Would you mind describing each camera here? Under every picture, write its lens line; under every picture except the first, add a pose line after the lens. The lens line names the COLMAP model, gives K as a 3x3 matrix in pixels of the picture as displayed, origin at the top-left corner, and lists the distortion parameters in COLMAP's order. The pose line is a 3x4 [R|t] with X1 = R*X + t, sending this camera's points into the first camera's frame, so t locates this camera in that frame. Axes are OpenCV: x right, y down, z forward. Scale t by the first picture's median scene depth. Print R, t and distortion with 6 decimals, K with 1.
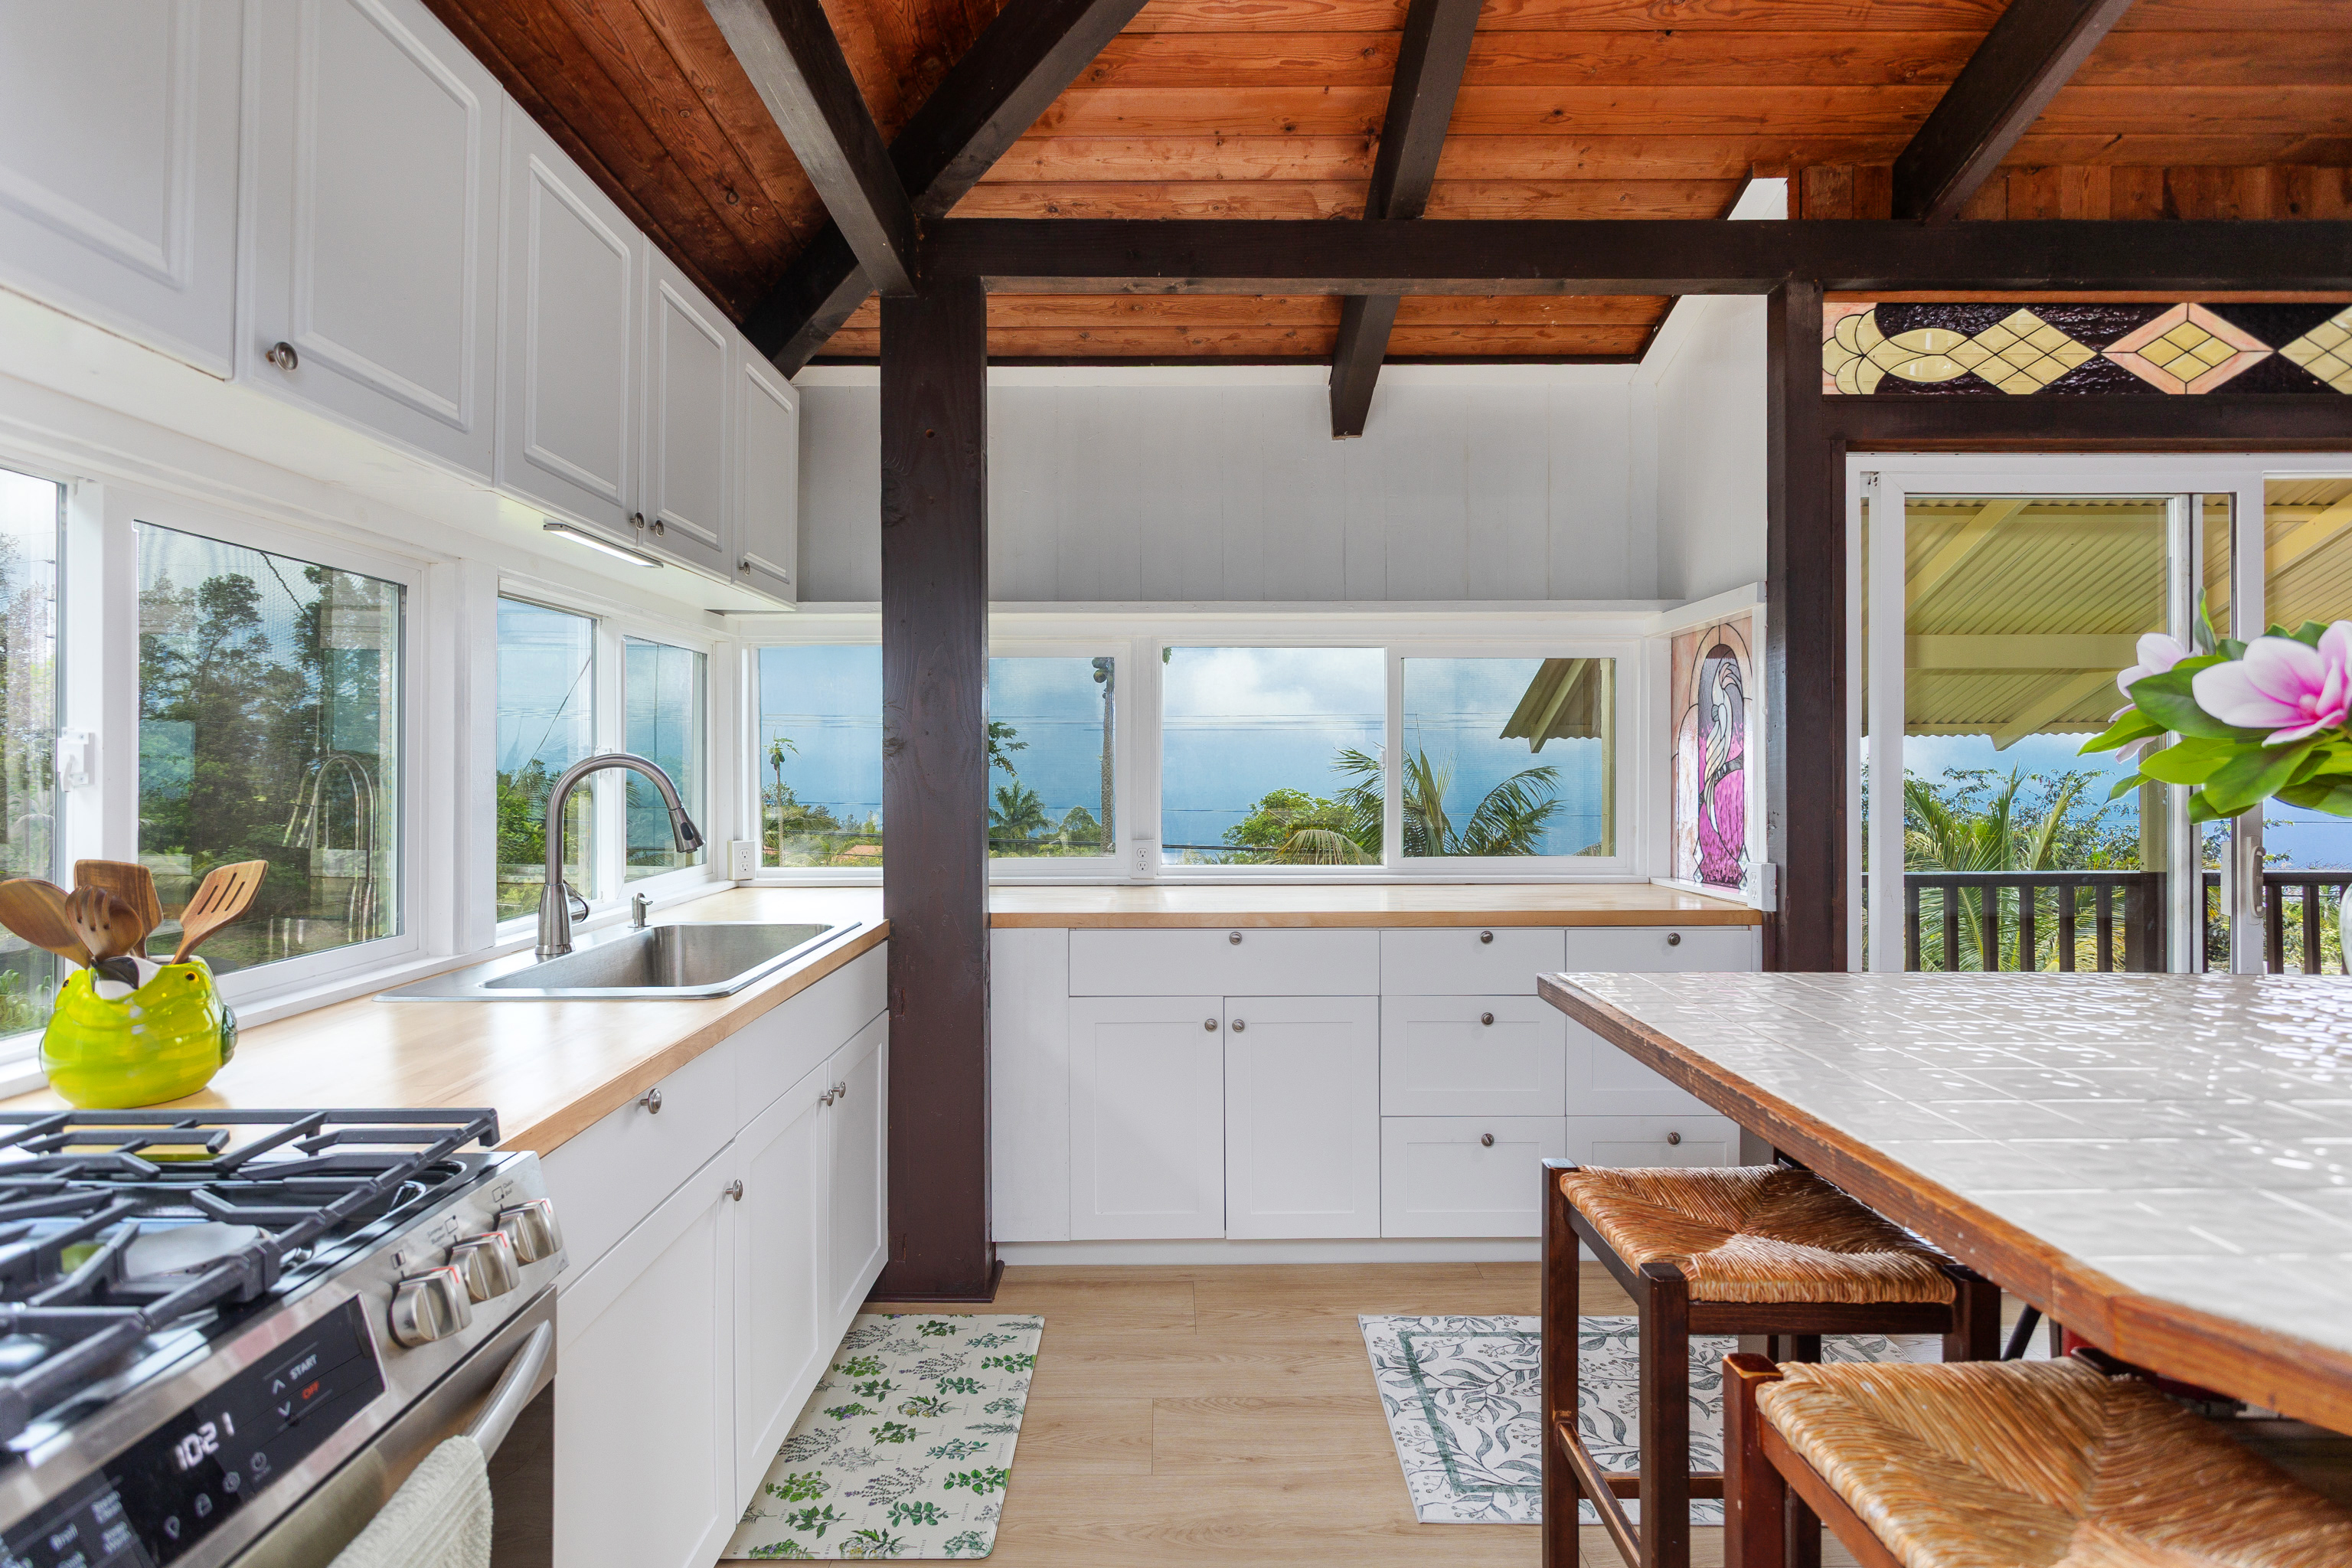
lens RADIAL K [[1102.4, 0, 1172.5], [0, 1102.4, 774.1], [0, 0, 1]] dist [0.001032, 0.000852]
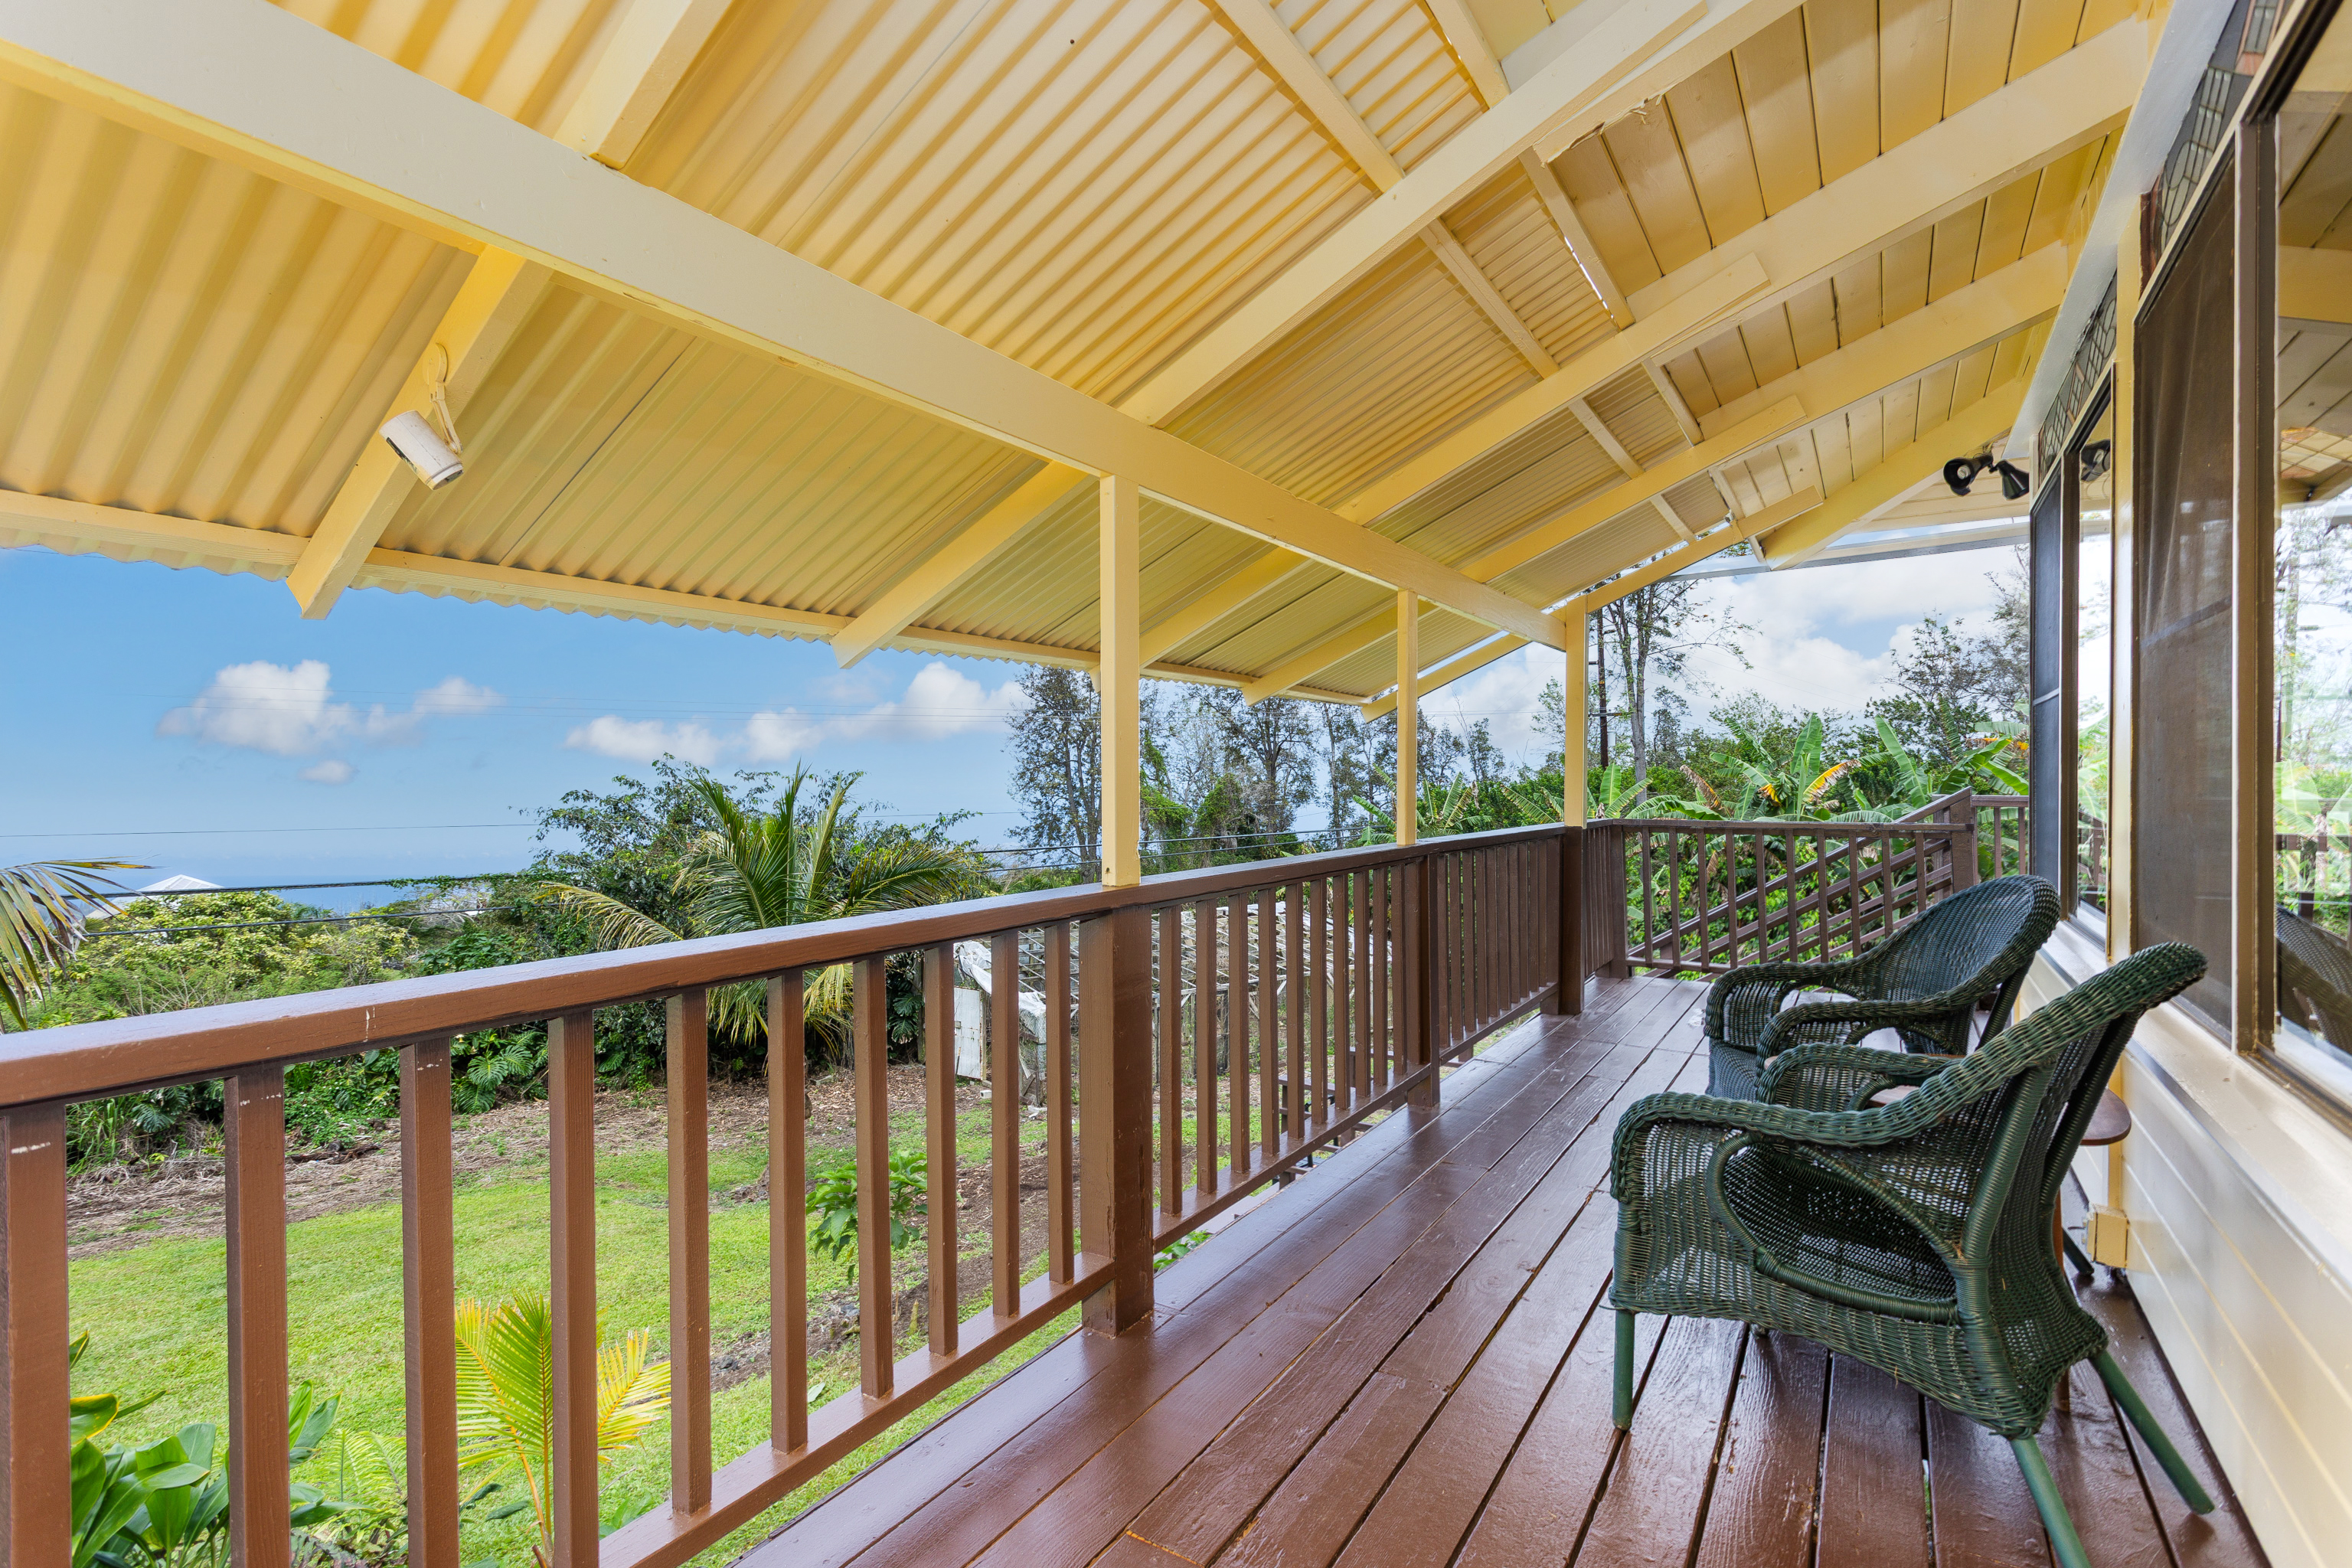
lens RADIAL K [[1102.4, 0, 1172.5], [0, 1102.4, 774.1], [0, 0, 1]] dist [0.001032, 0.000852]
pose [[0.549278, 0.005614, 0.835621, 4.204468], [-0.000415, 0.999979, -0.006446, 0.326892], [-0.835640, 0.003194, 0.549269, 6.215949]]
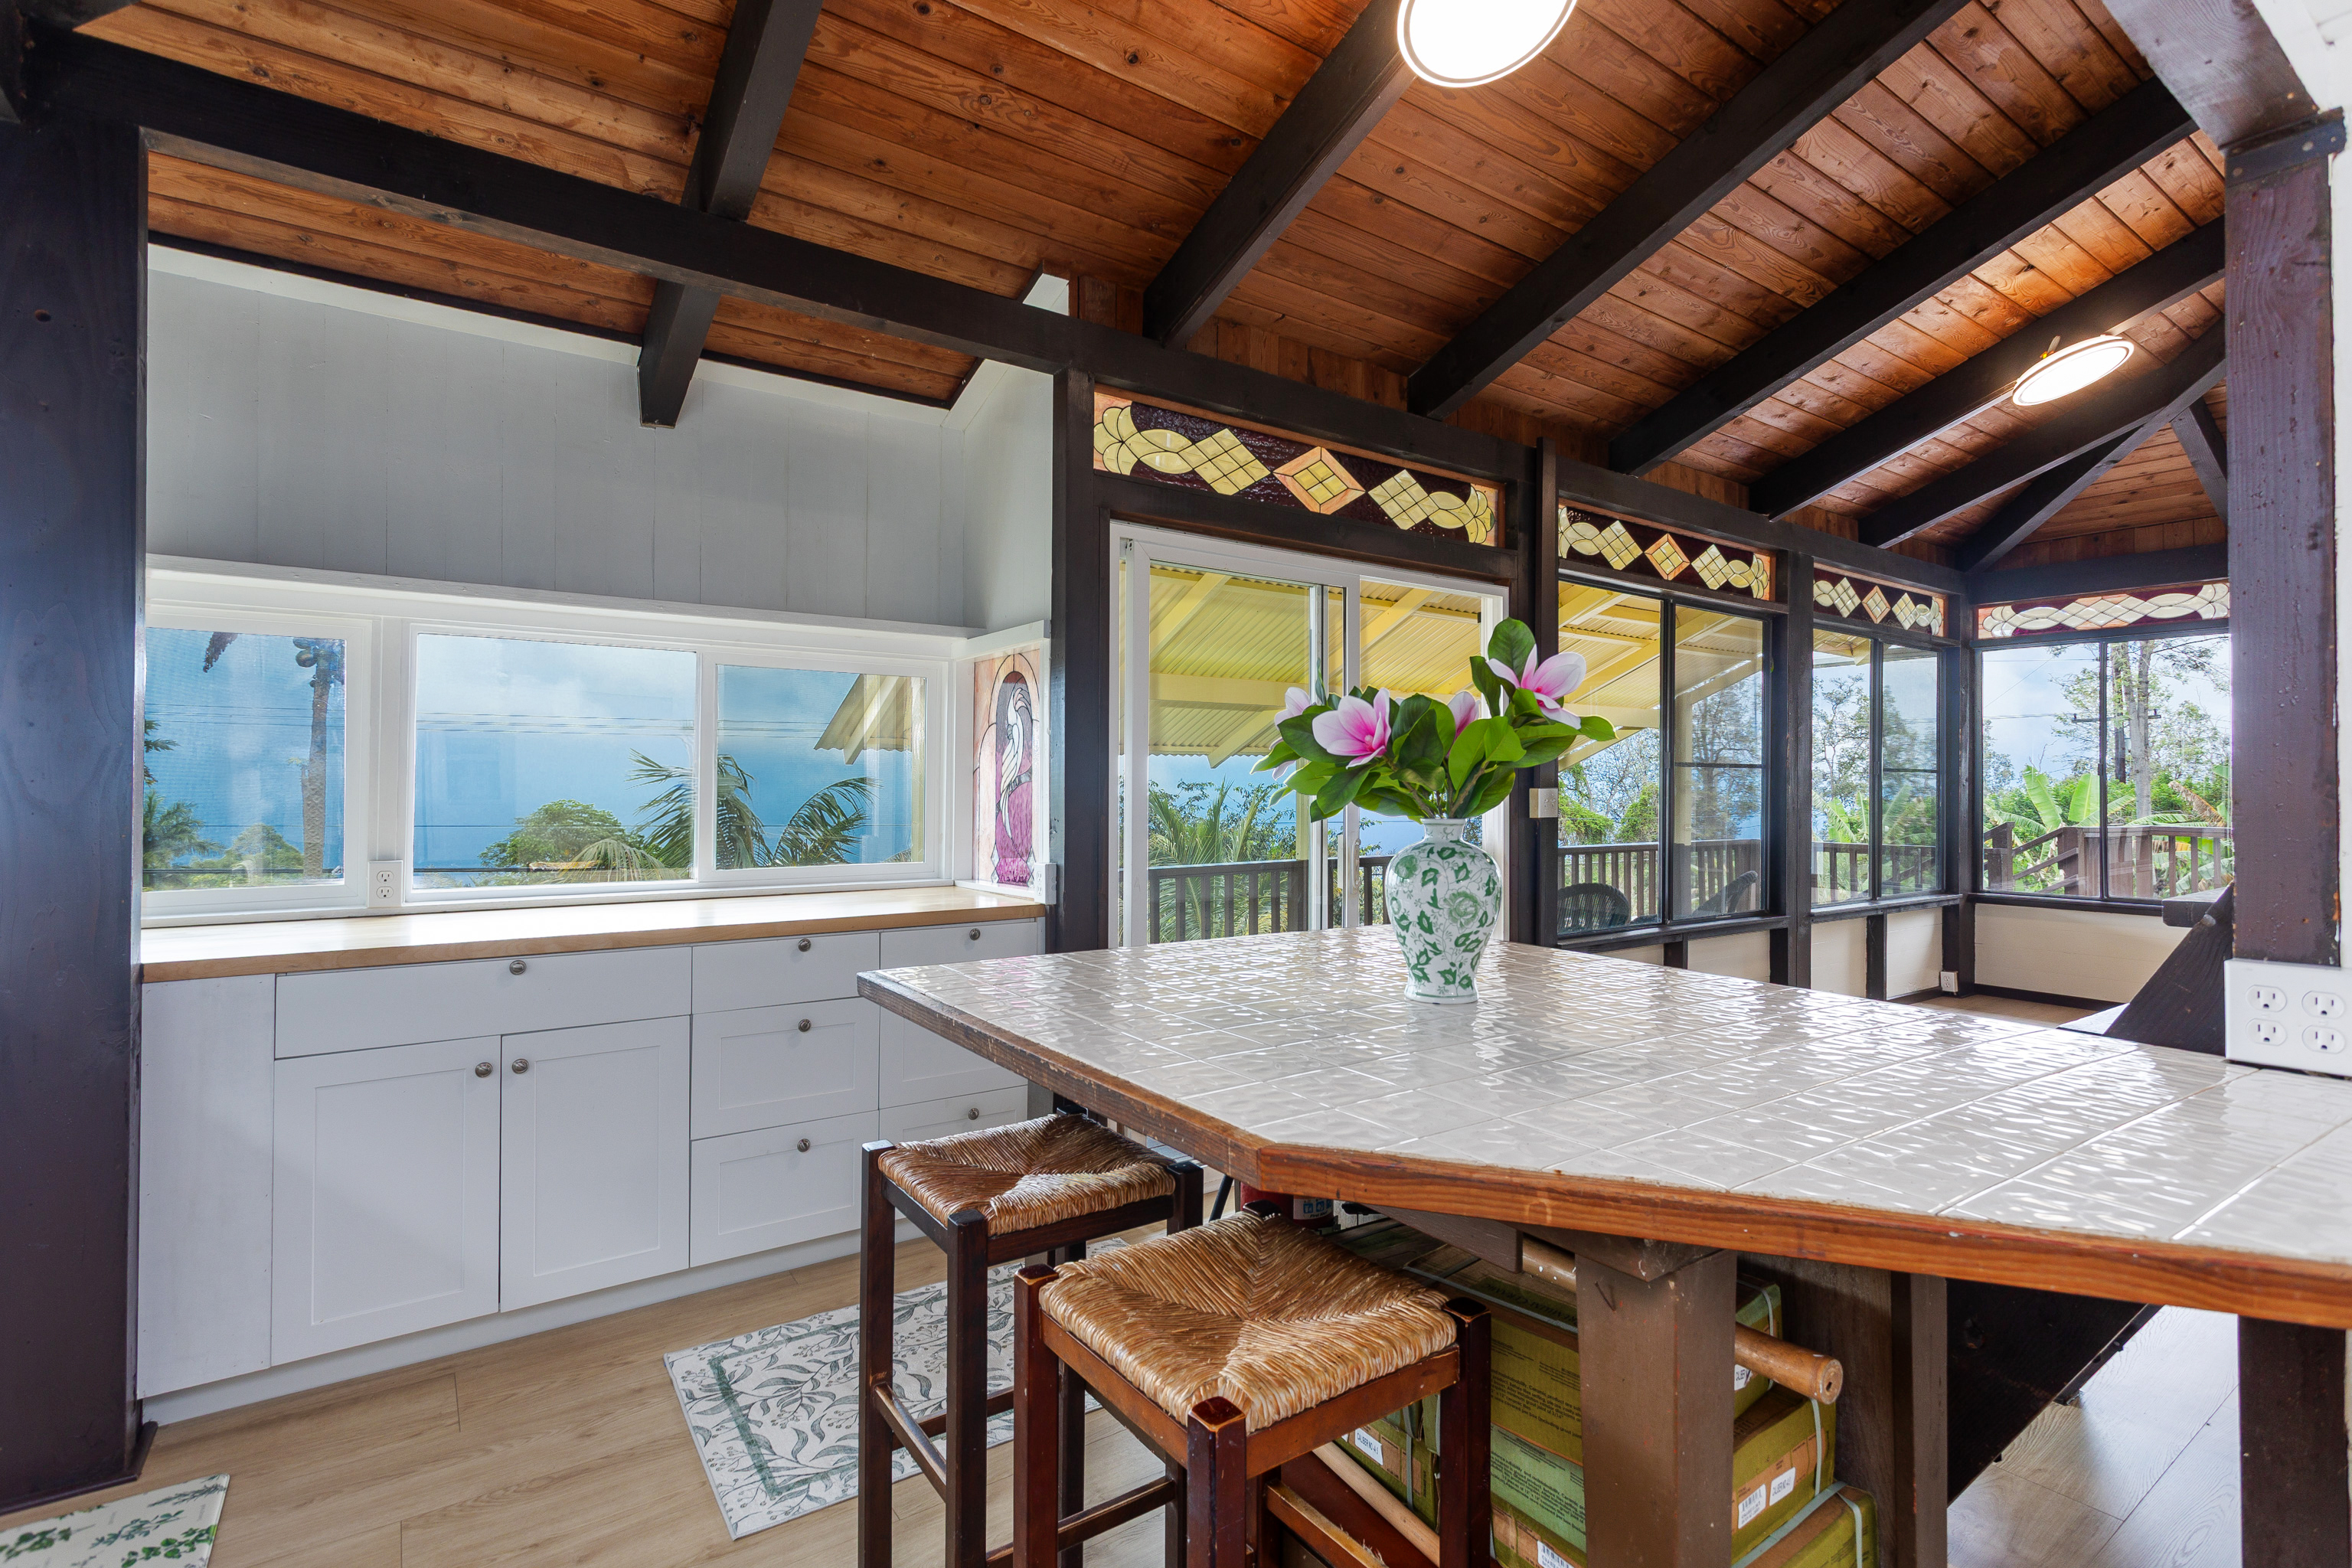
lens RADIAL K [[1102.4, 0, 1172.5], [0, 1102.4, 774.1], [0, 0, 1]] dist [0.001032, 0.000852]
pose [[0.822380, 0.011134, 0.568830, -0.016594], [-0.005884, 0.999921, -0.011065, -0.000207], [-0.568908, 0.005753, 0.822381, -0.030082]]
